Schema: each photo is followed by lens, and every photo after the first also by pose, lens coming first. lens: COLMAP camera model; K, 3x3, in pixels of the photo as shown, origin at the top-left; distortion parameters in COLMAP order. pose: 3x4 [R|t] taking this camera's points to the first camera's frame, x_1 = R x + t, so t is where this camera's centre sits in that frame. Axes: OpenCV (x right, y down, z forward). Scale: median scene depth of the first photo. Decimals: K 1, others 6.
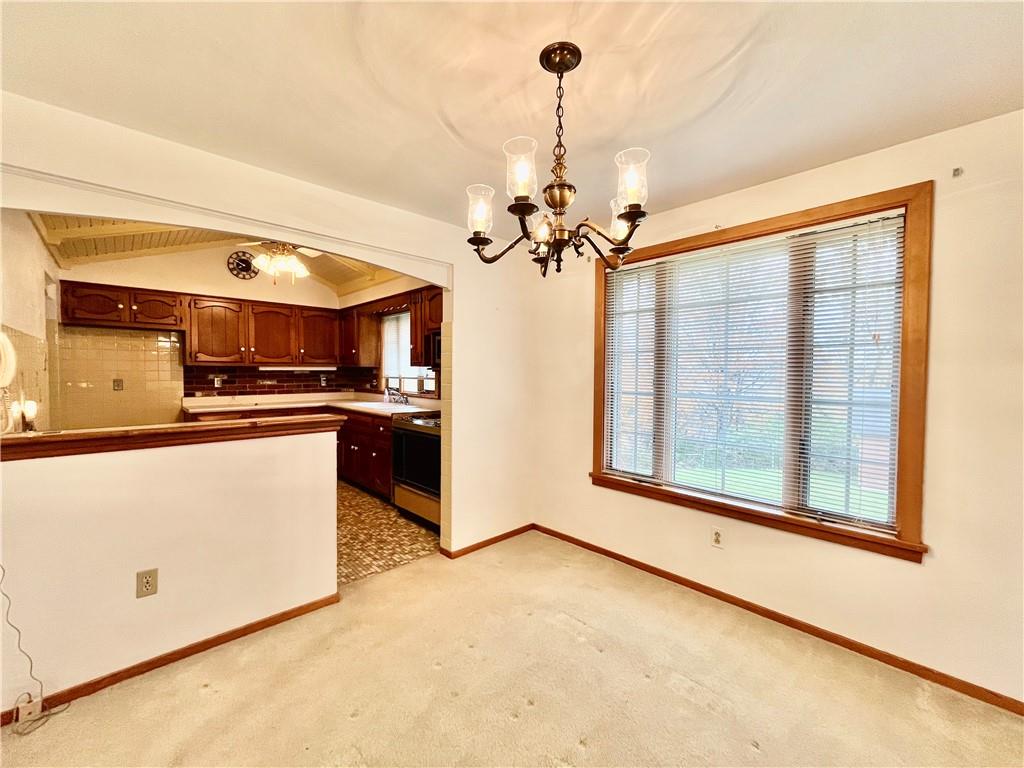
lens RADIAL K [[417.0, 0, 512.6], [0, 417.0, 385.1], [0, 0, 1]] dist [-0.007502, 0.001550]
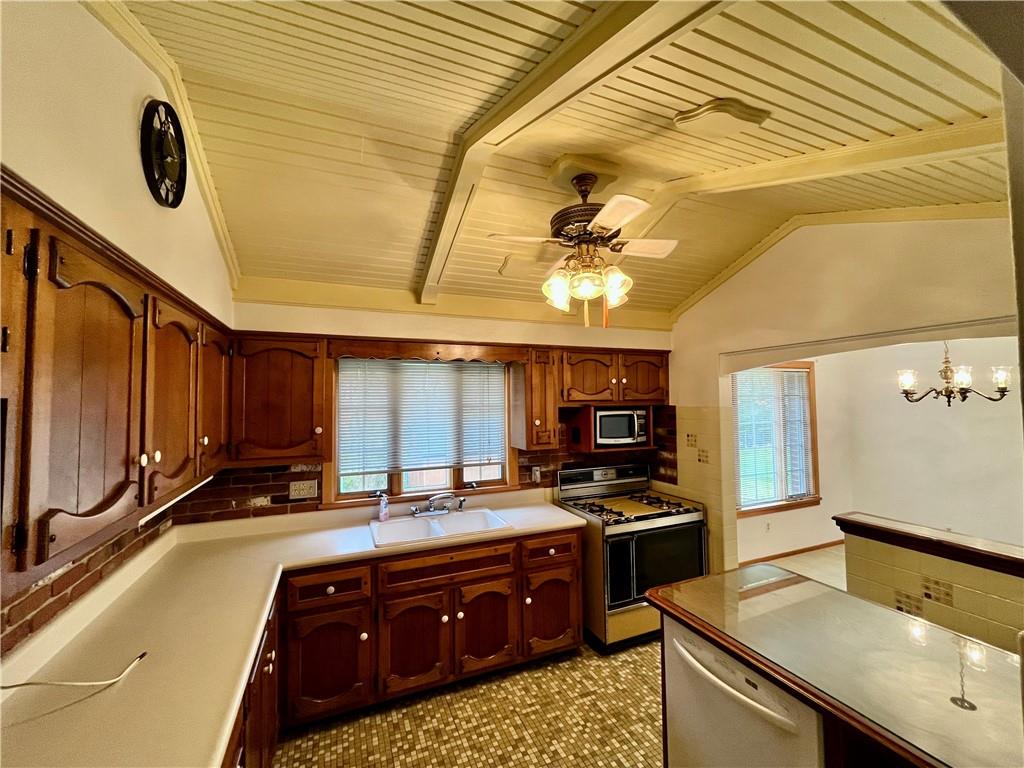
lens RADIAL K [[417.0, 0, 510.4], [0, 417.0, 381.2], [0, 0, 1]] dist [-0.007502, 0.001550]
pose [[0.354560, 0.031224, 0.934512, -0.932469], [0.043022, 0.997839, -0.049662, -0.130062], [-0.934043, 0.057813, 0.352450, 0.786451]]
